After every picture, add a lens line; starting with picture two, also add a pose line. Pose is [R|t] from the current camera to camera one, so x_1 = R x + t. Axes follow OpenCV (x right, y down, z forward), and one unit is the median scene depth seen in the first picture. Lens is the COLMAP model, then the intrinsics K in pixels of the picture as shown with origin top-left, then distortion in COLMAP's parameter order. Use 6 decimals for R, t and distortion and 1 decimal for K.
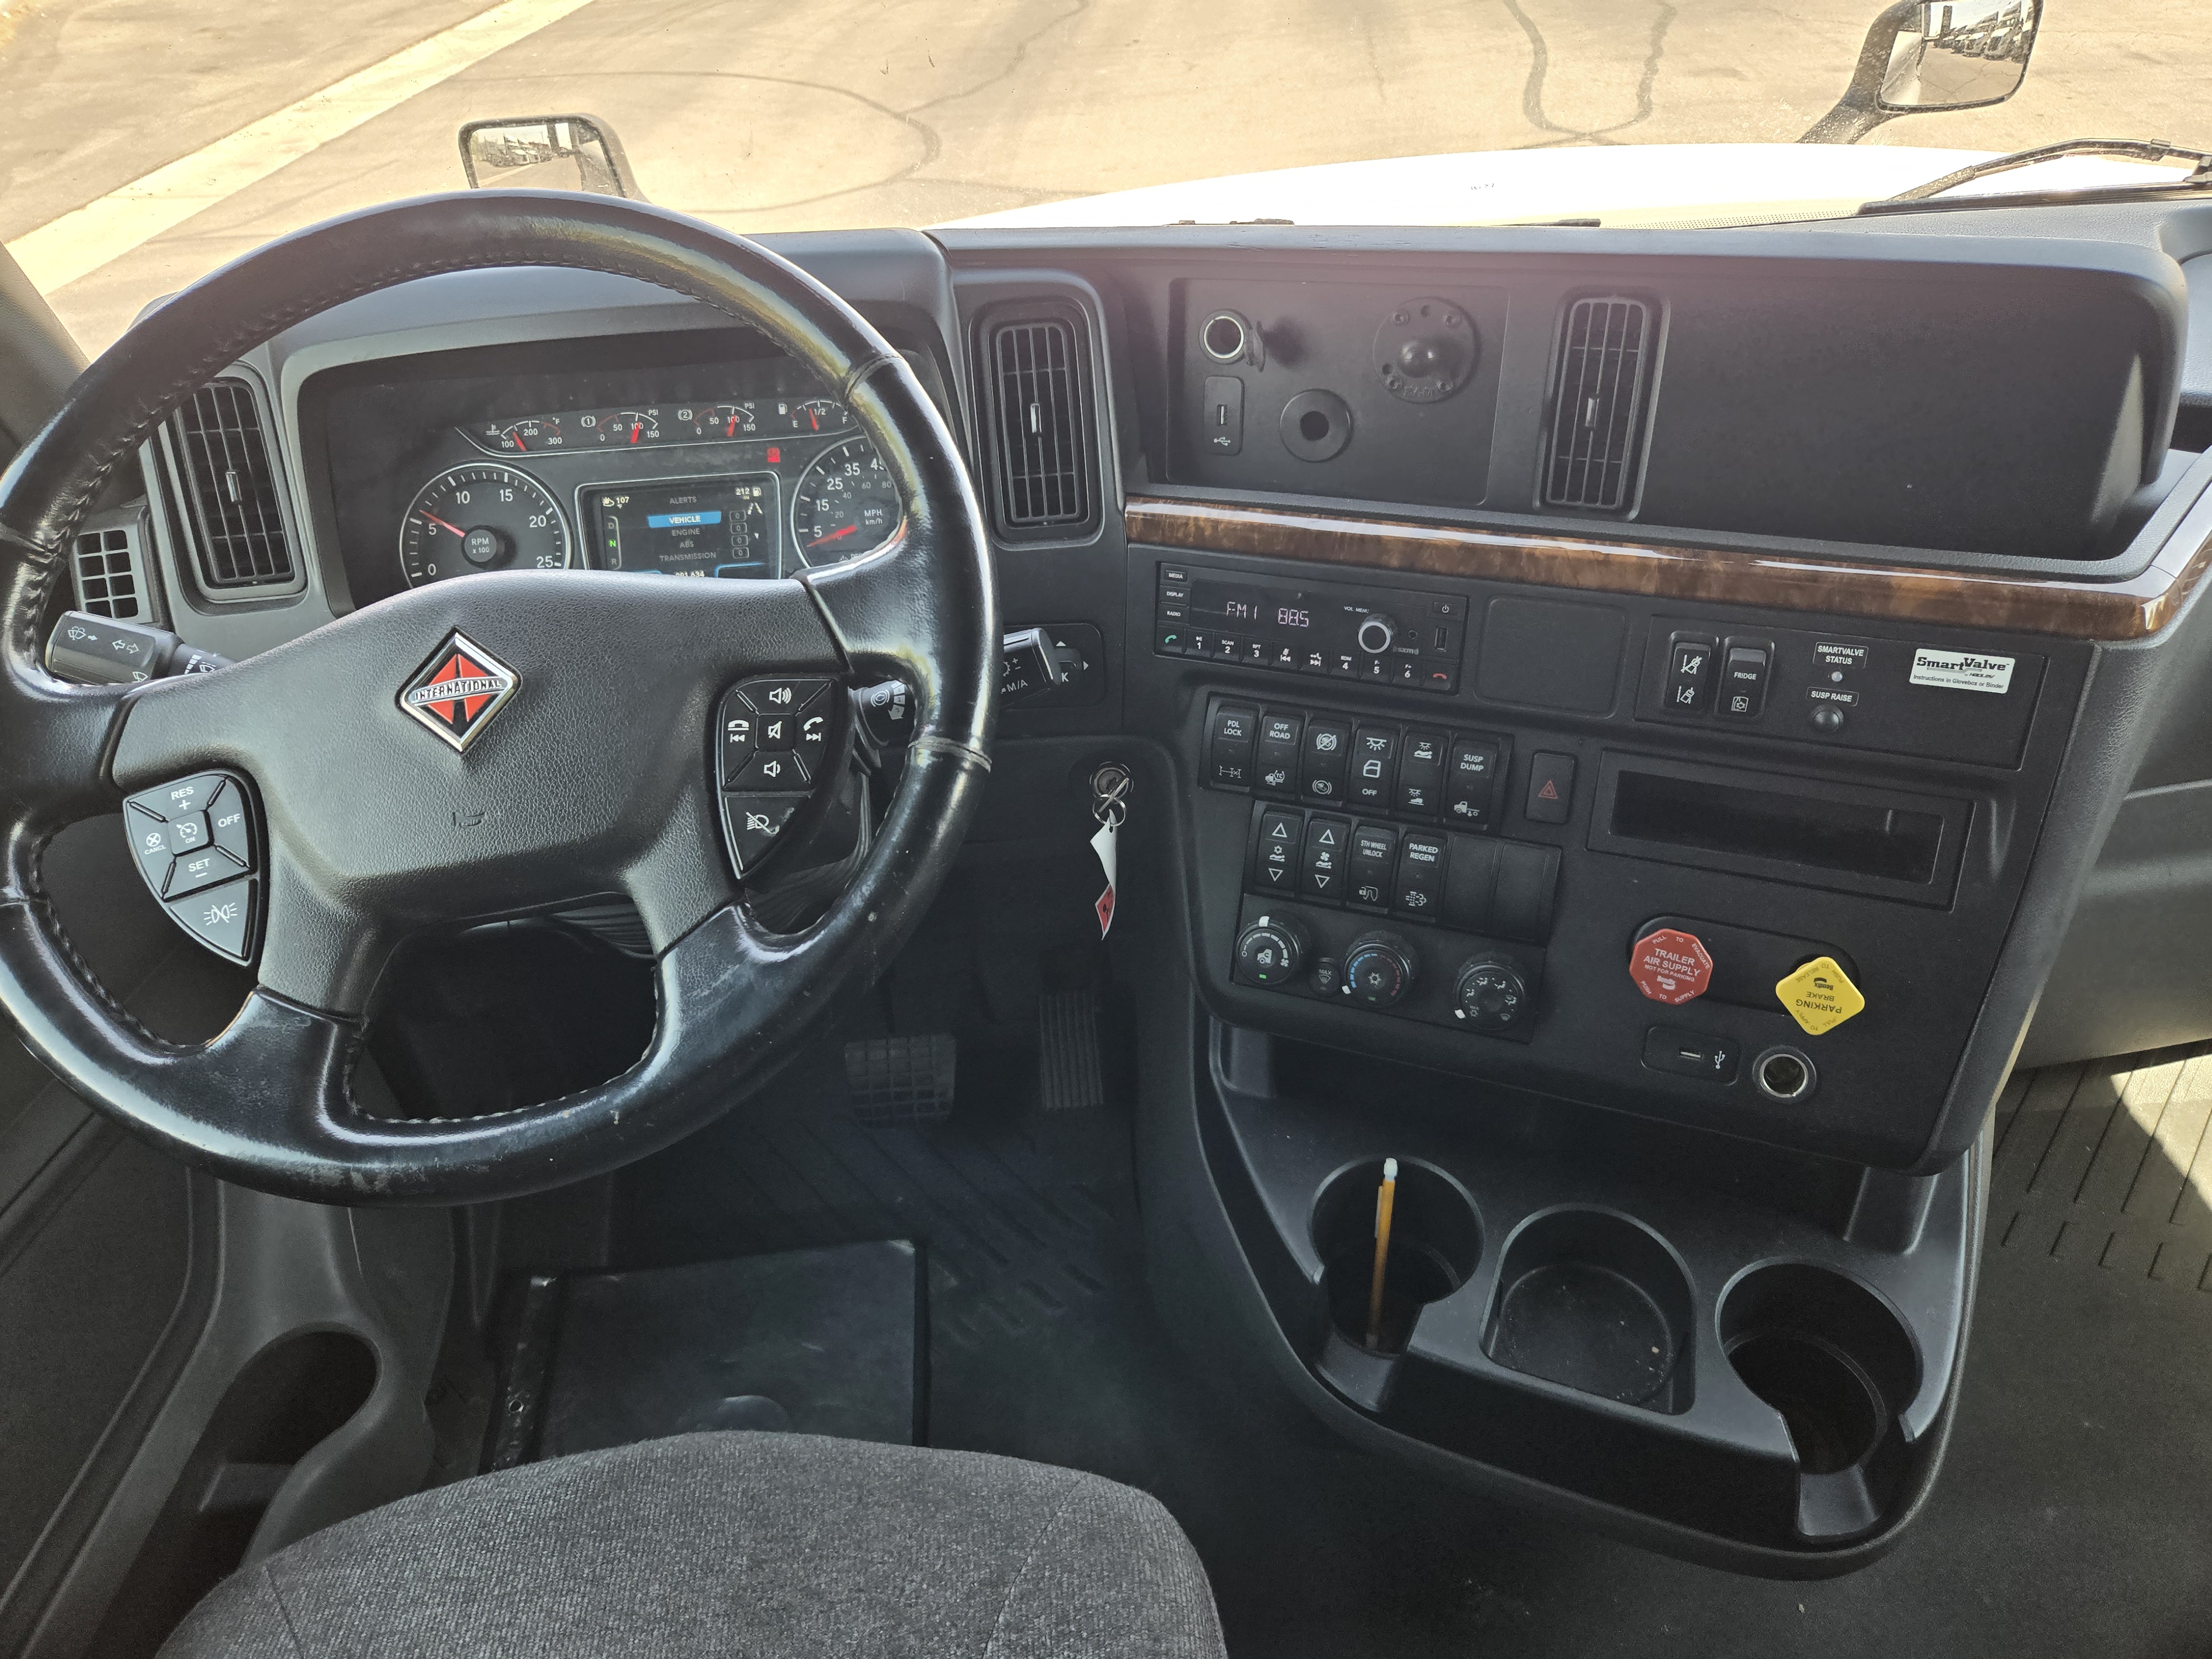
lens RADIAL K [[1501.2, 0, 1097.1], [0, 1501.2, 808.1], [0, 0, 1]] dist [0.073891, -0.056549]
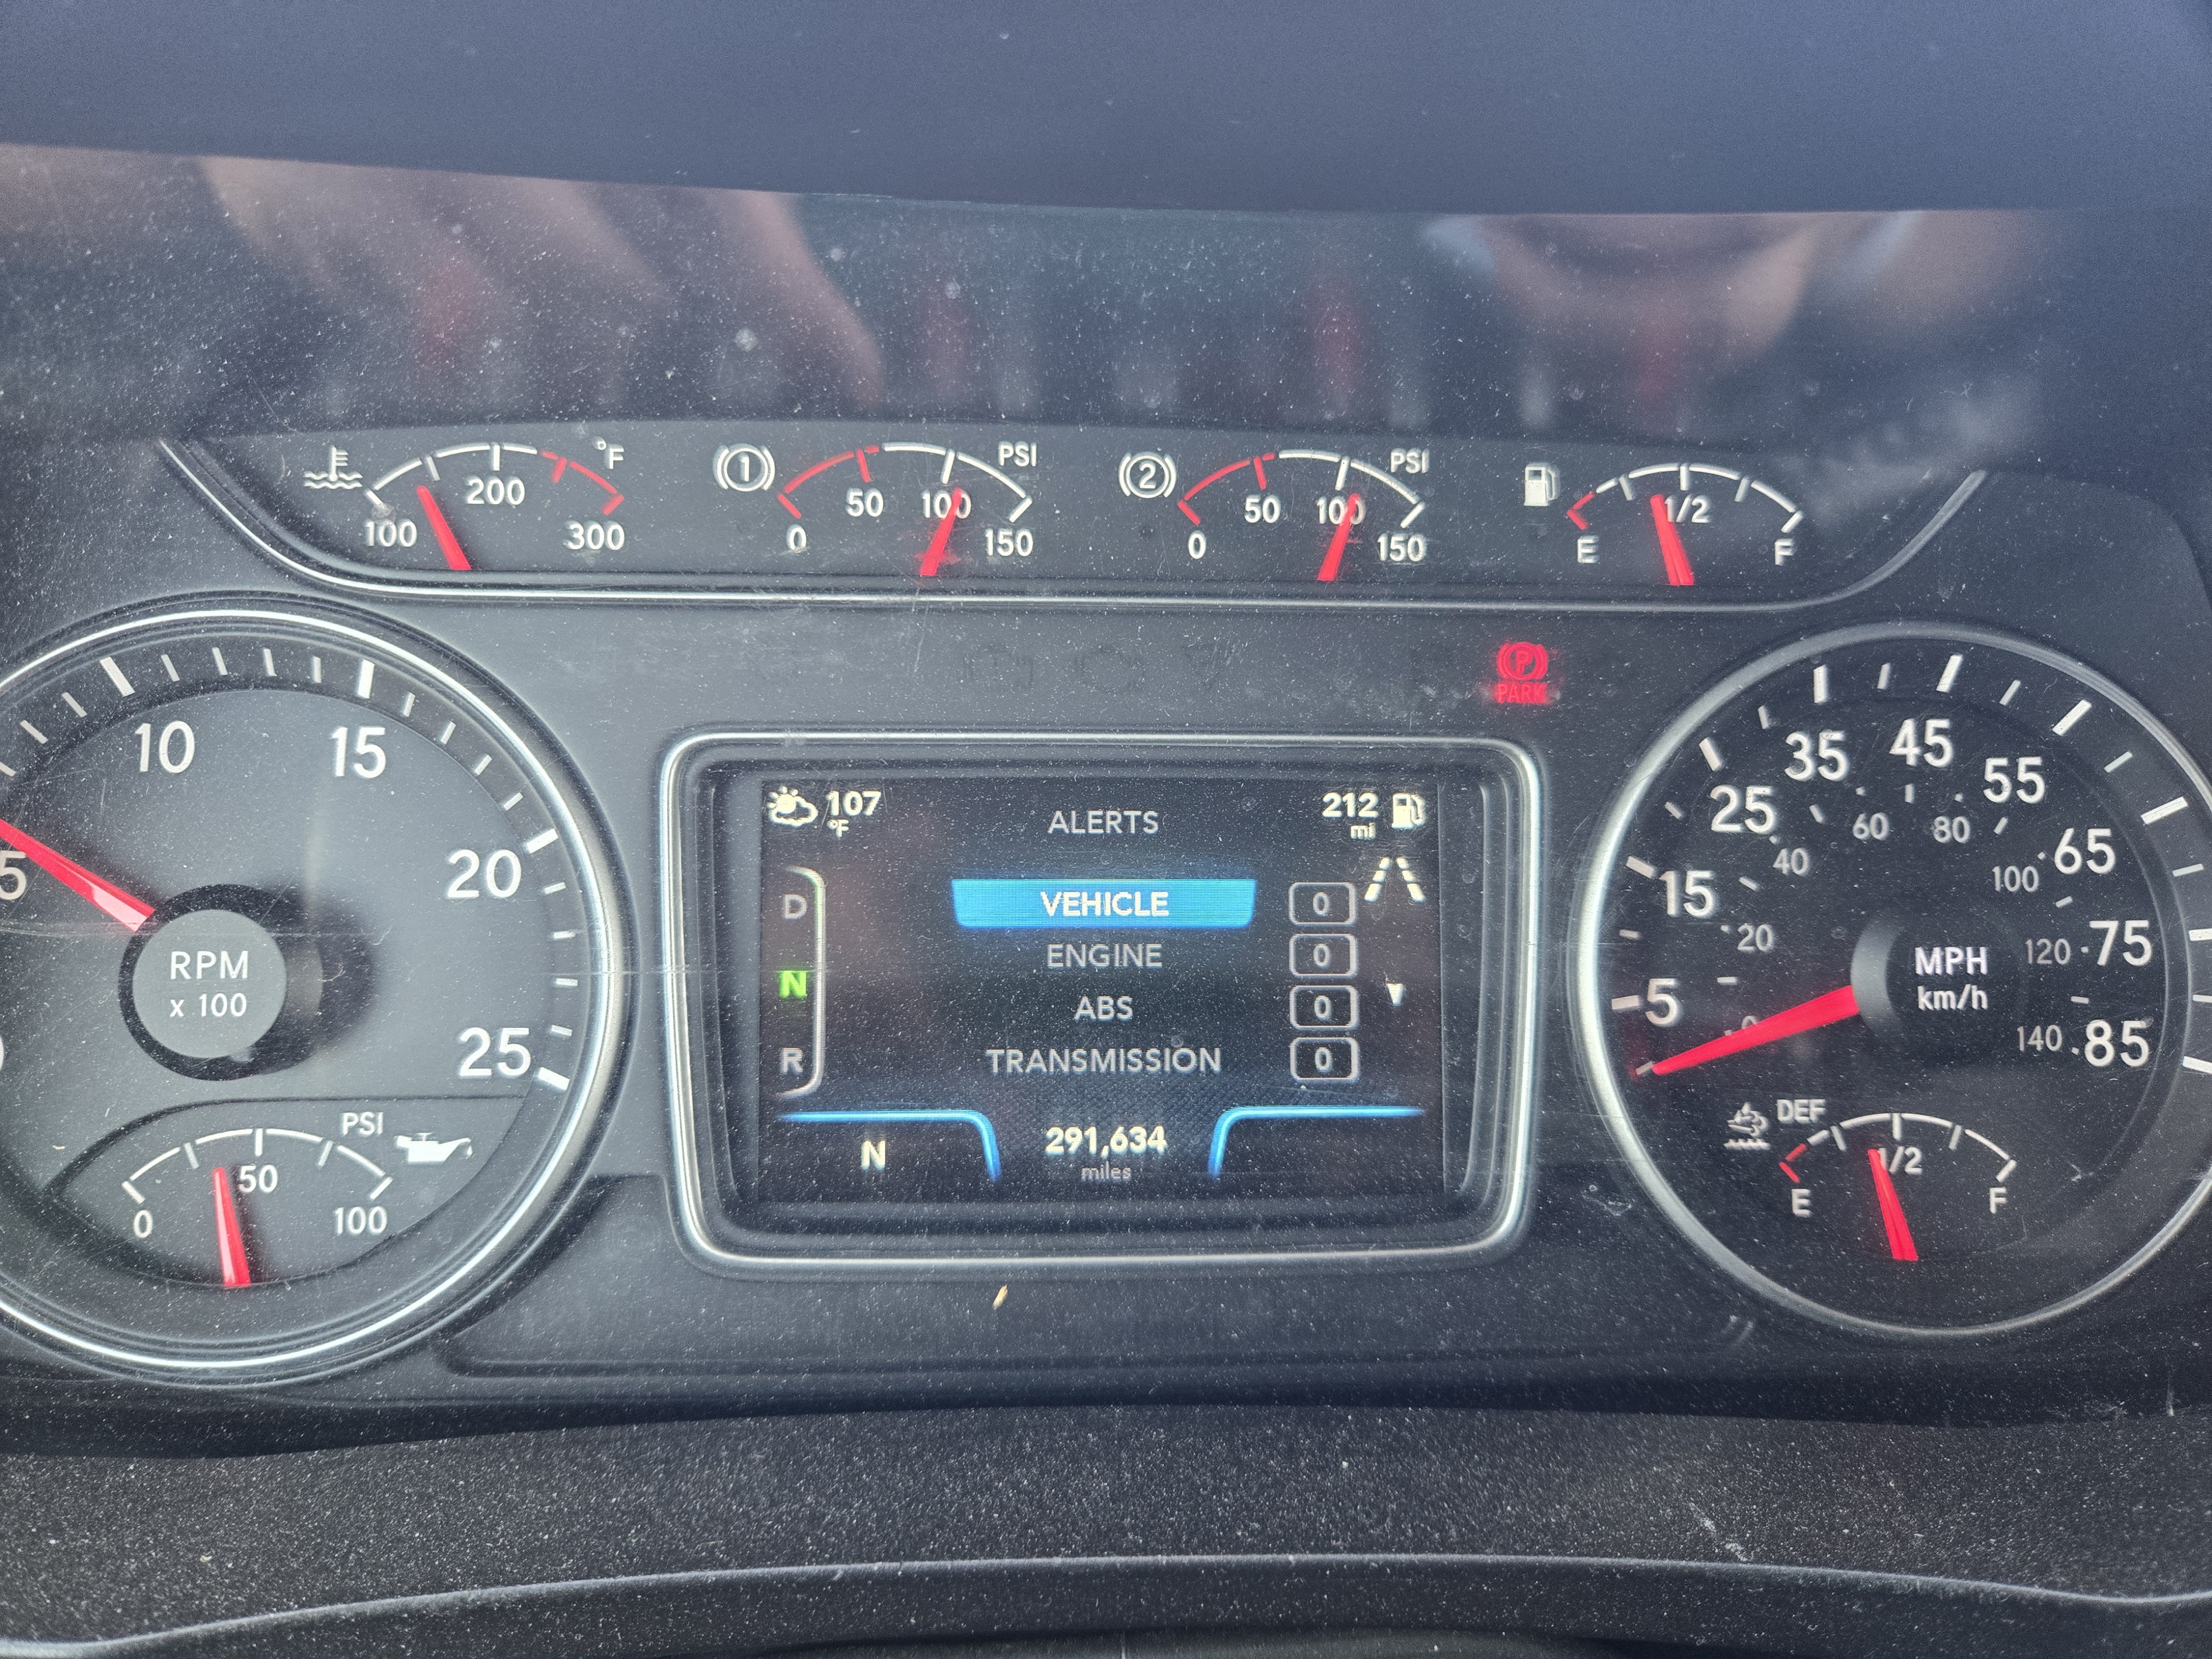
lens RADIAL K [[1514.3, 0, 1106.0], [0, 1514.3, 829.5], [0, 0, 1]] dist [0.006820, 0.001633]
pose [[0.994869, 0.079732, 0.062272, -0.317699], [-0.076863, 0.995924, -0.047187, -0.210675], [-0.065780, 0.042159, 0.996943, 0.838139]]
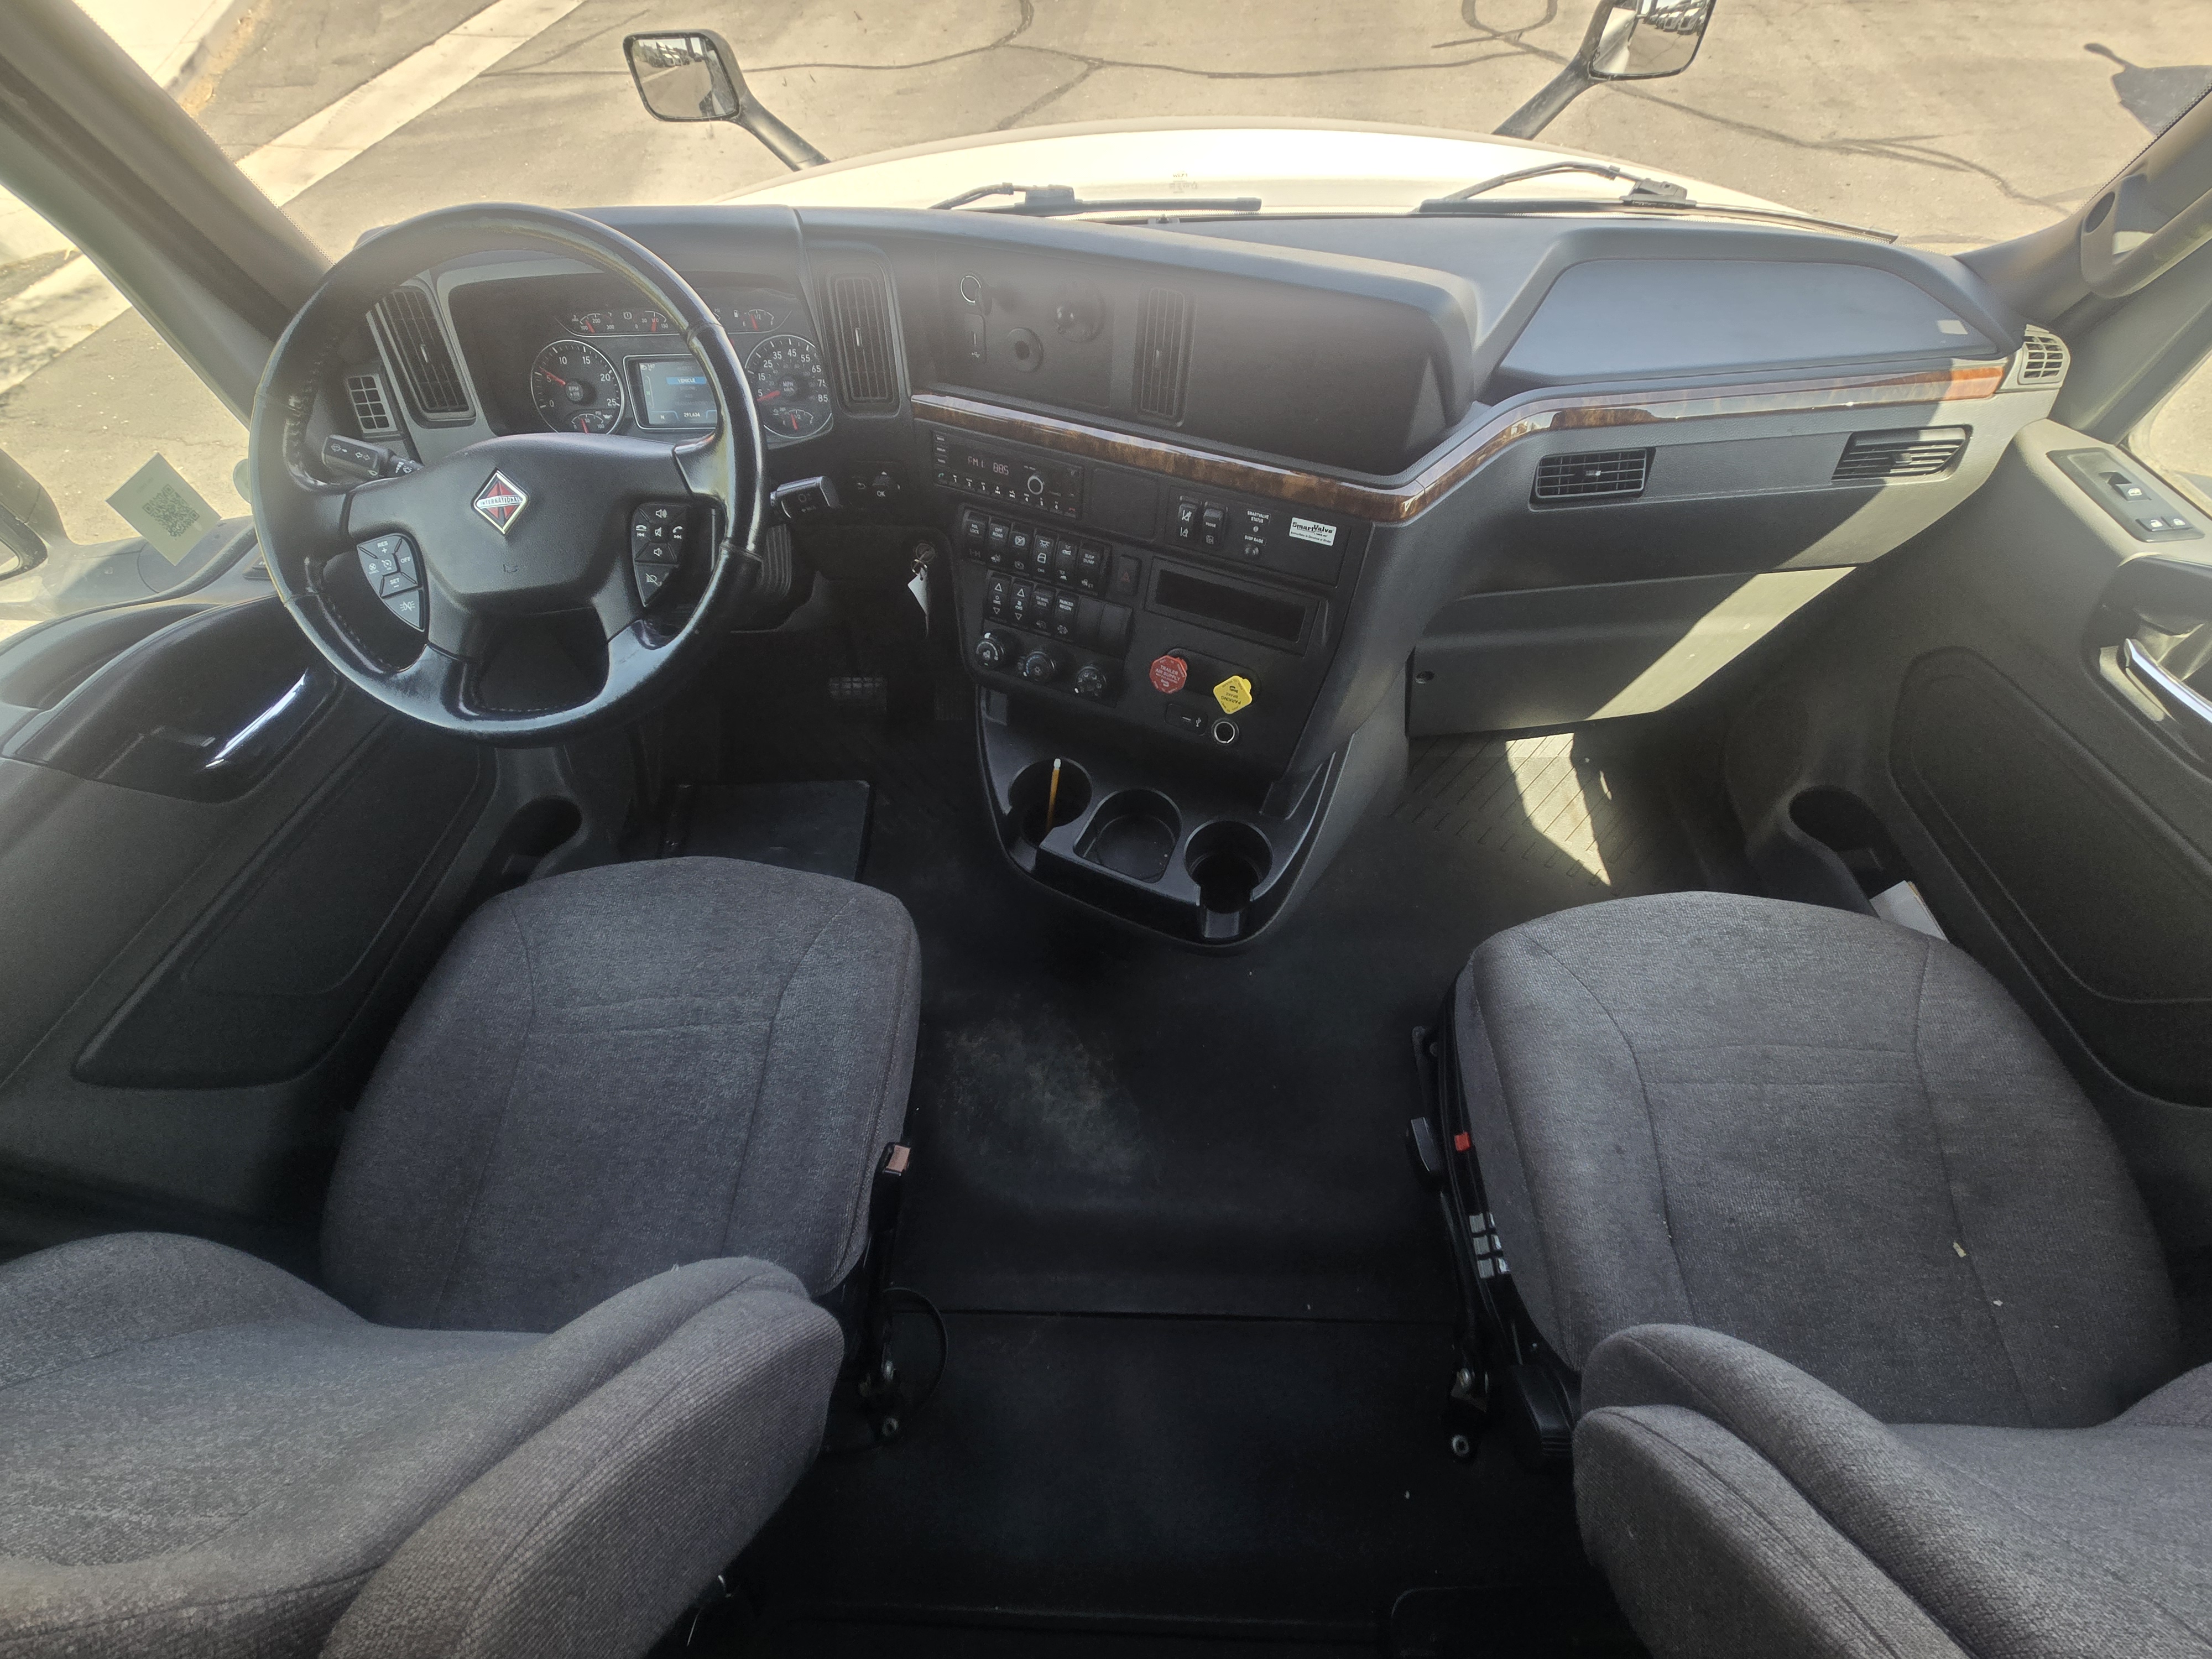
lens RADIAL K [[915.8, 0, 1106.0], [0, 915.8, 833.4], [0, 0, 1]] dist [0.007805, -0.000070]
pose [[0.996918, 0.074954, -0.023146, 0.312483], [-0.063568, 0.944767, 0.321517, -0.073366], [0.045966, -0.319055, 0.946621, -0.188143]]
